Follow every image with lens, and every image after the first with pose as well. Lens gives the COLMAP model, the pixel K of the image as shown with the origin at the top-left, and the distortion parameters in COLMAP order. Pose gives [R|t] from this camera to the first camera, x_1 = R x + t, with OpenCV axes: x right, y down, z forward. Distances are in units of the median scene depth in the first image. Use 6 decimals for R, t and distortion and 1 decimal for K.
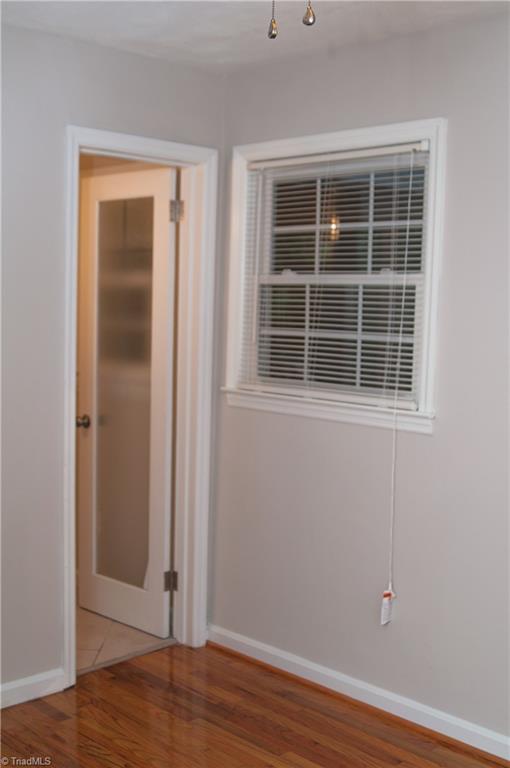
lens RADIAL K [[946.9, 0, 255.0], [0, 946.9, 384.0], [0, 0, 1]] dist [-0.103601, 0.055868]
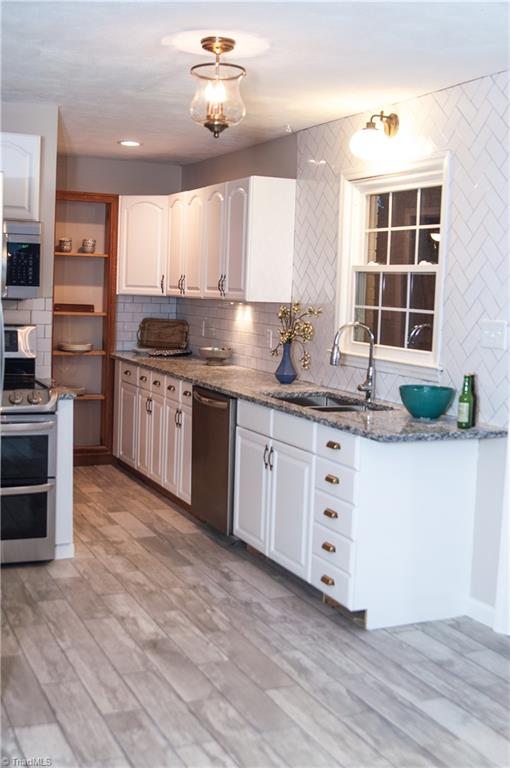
lens RADIAL K [[946.9, 0, 255.0], [0, 946.9, 384.0], [0, 0, 1]] dist [-0.103601, 0.055868]
pose [[0.938058, 0.041848, -0.343943, 0.372821], [-0.038848, 0.999123, 0.015611, 0.041928], [0.344294, -0.001282, 0.938861, -0.336240]]
